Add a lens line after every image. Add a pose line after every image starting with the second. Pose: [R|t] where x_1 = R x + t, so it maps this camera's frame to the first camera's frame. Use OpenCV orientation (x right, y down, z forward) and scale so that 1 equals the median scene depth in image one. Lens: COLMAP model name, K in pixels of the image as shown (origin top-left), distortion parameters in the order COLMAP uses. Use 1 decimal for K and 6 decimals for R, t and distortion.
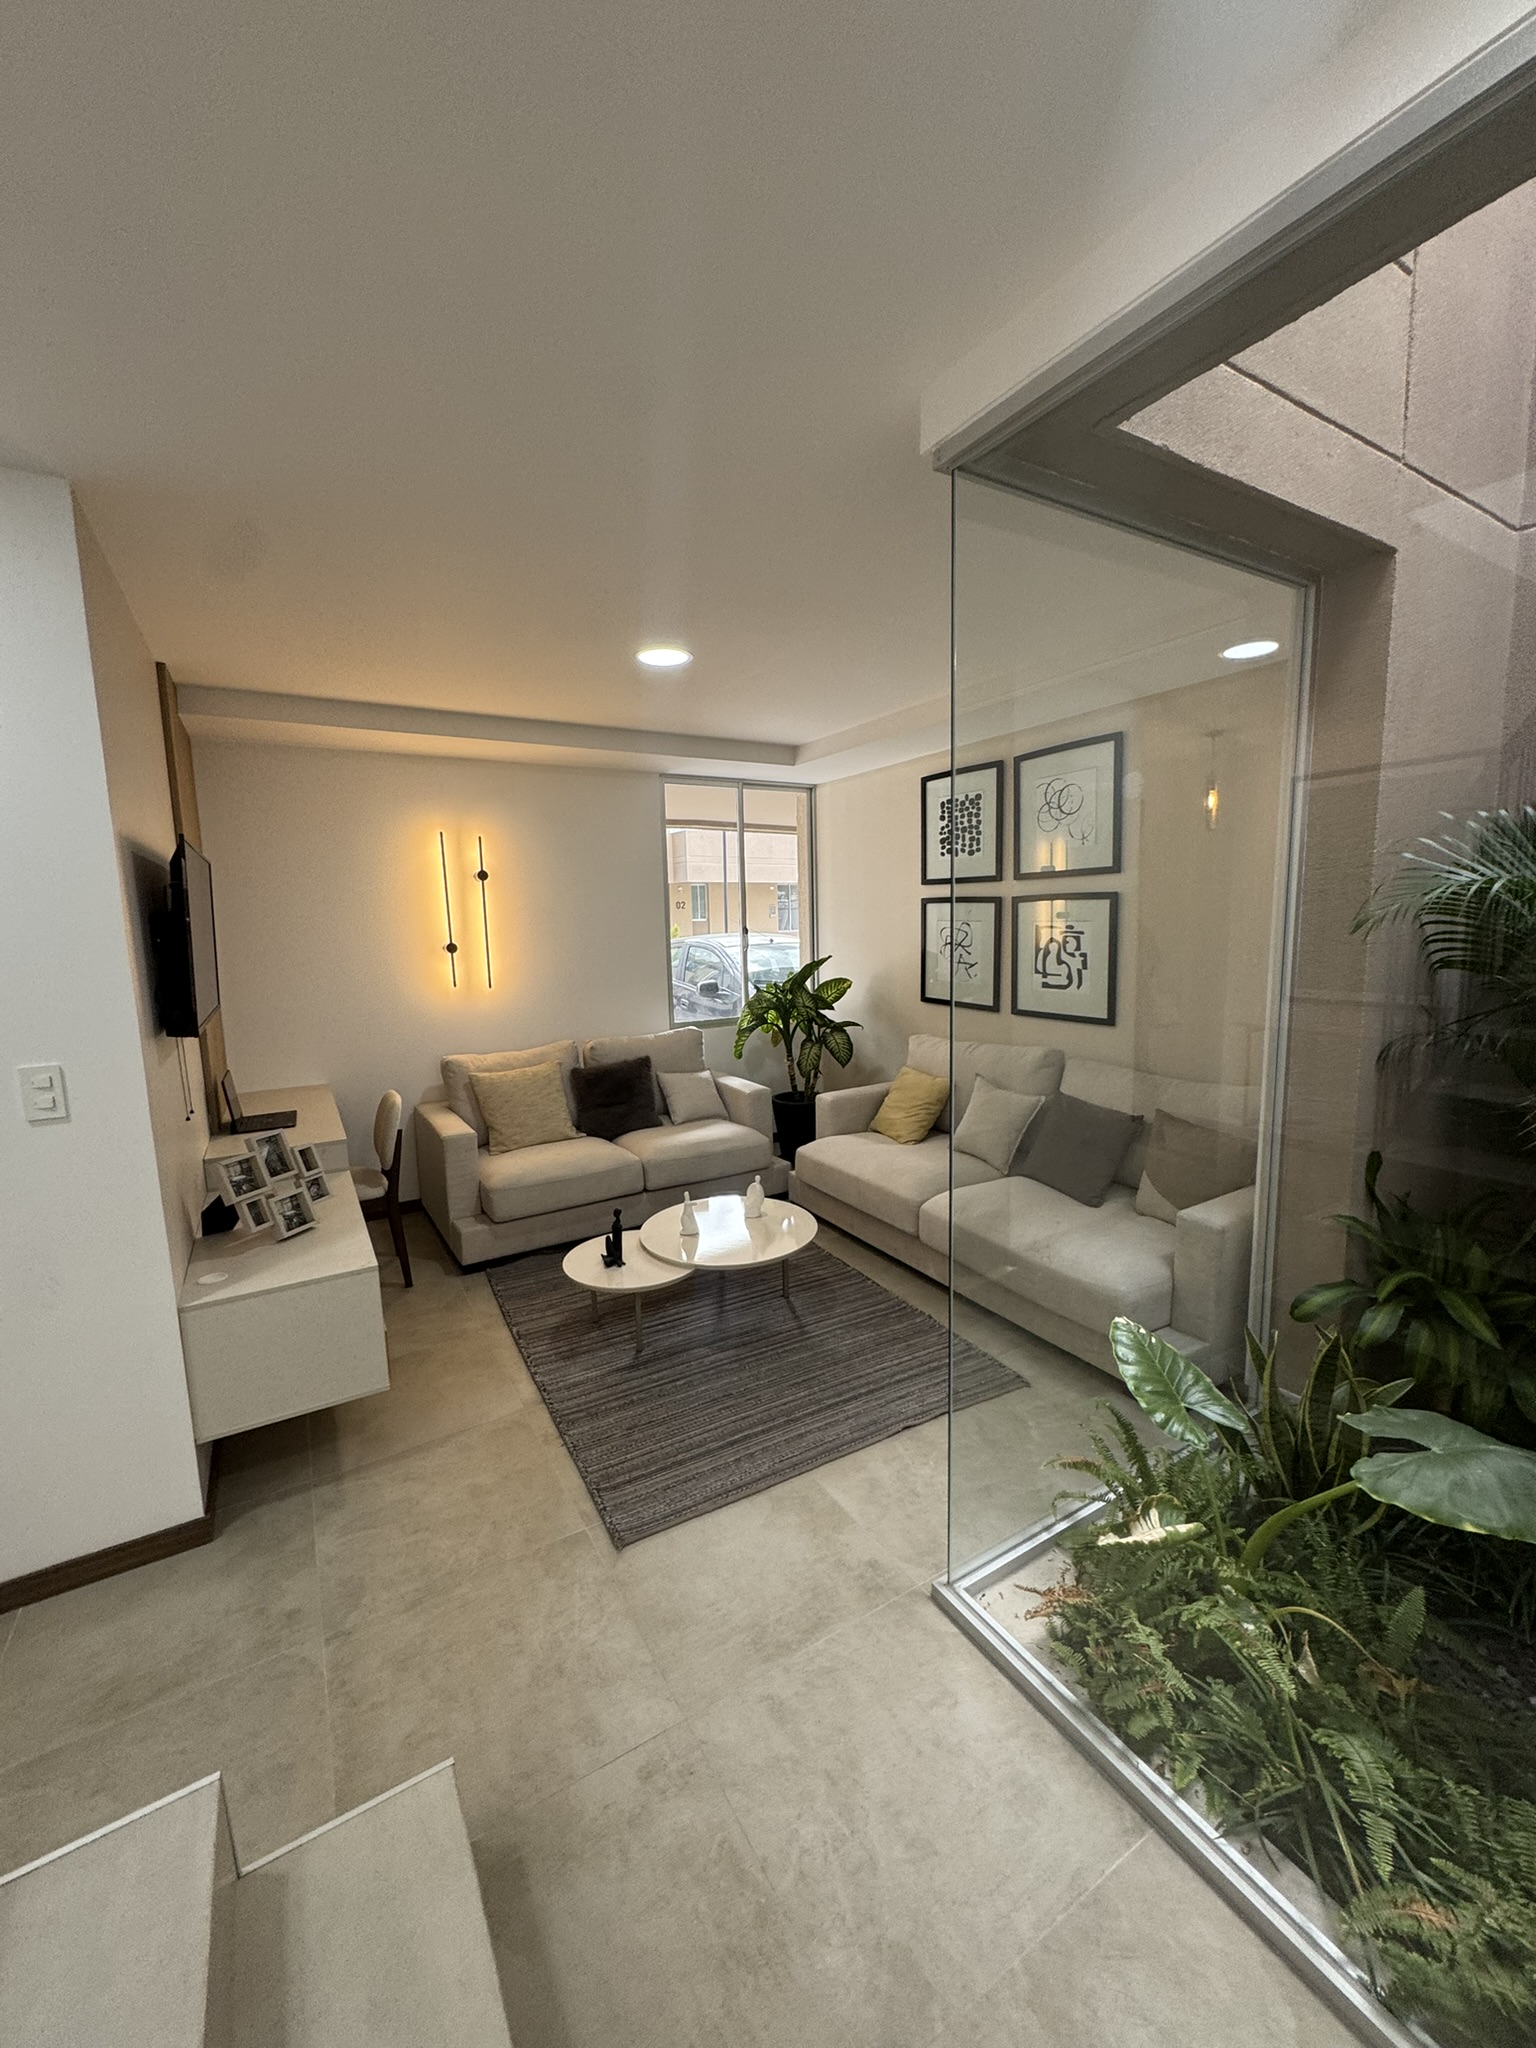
lens RADIAL K [[819.1, 0, 768.1], [0, 819.1, 1024.5], [0, 0, 1]] dist [-0.003158, -0.000129]
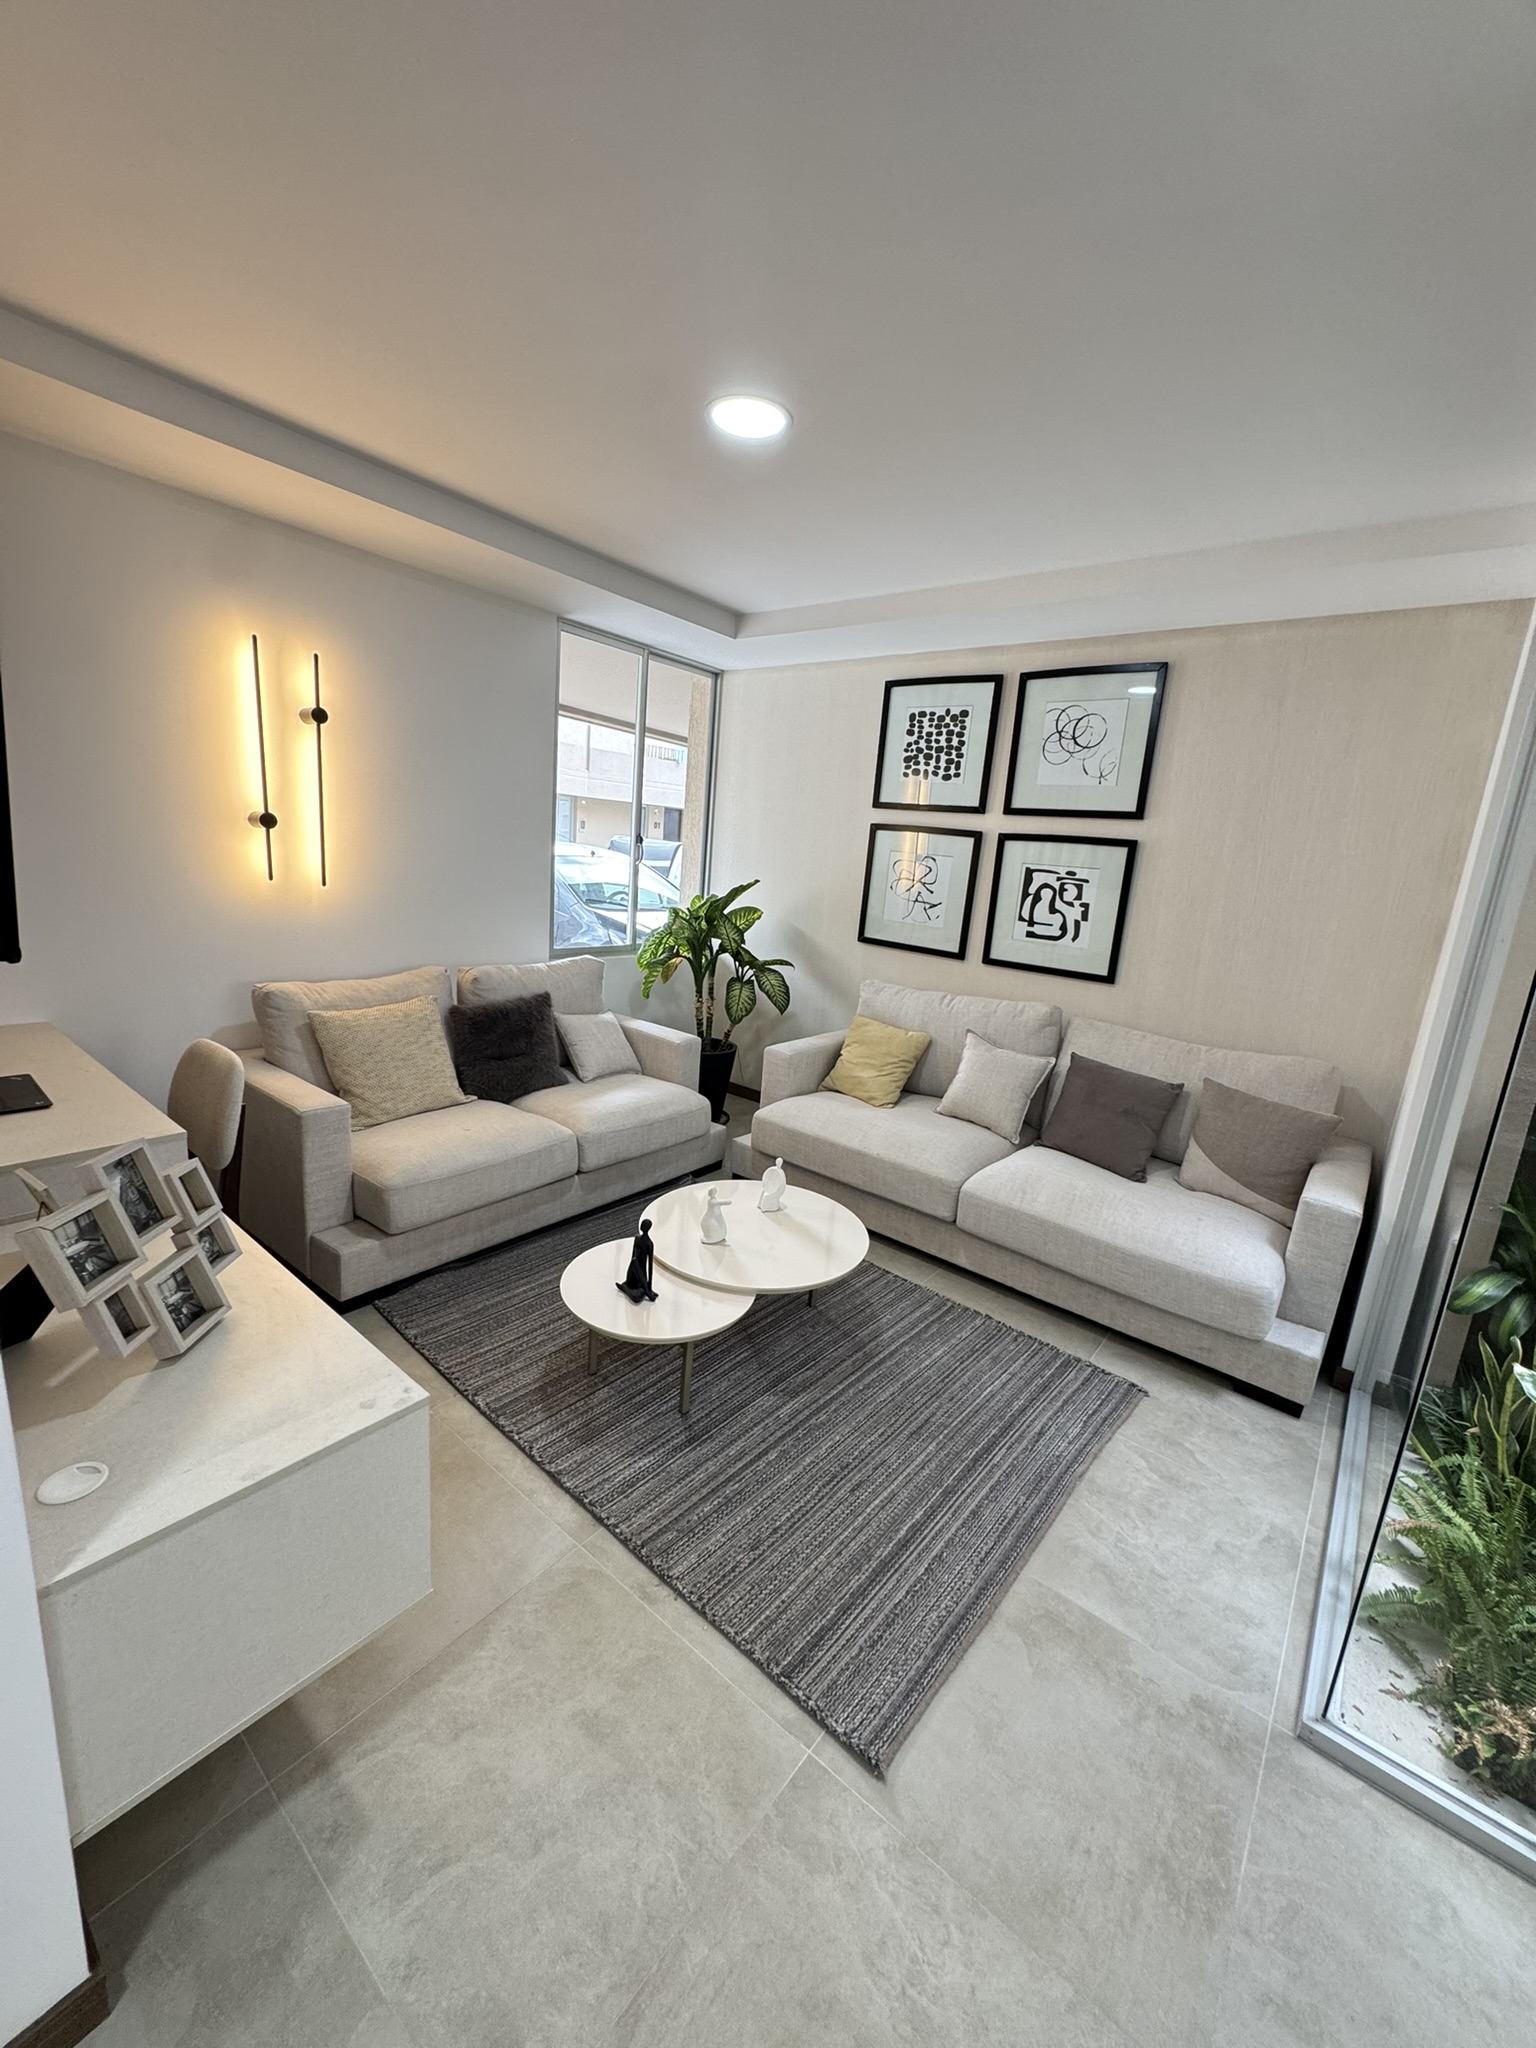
lens RADIAL K [[819.1, 0, 780.1], [0, 819.1, 1026.0], [0, 0, 1]] dist [-0.003158, -0.000129]
pose [[0.931313, 0.022508, 0.363523, -0.253245], [-0.055213, 0.995278, 0.079827, -0.003793], [-0.360010, -0.094415, 0.928159, 0.237244]]
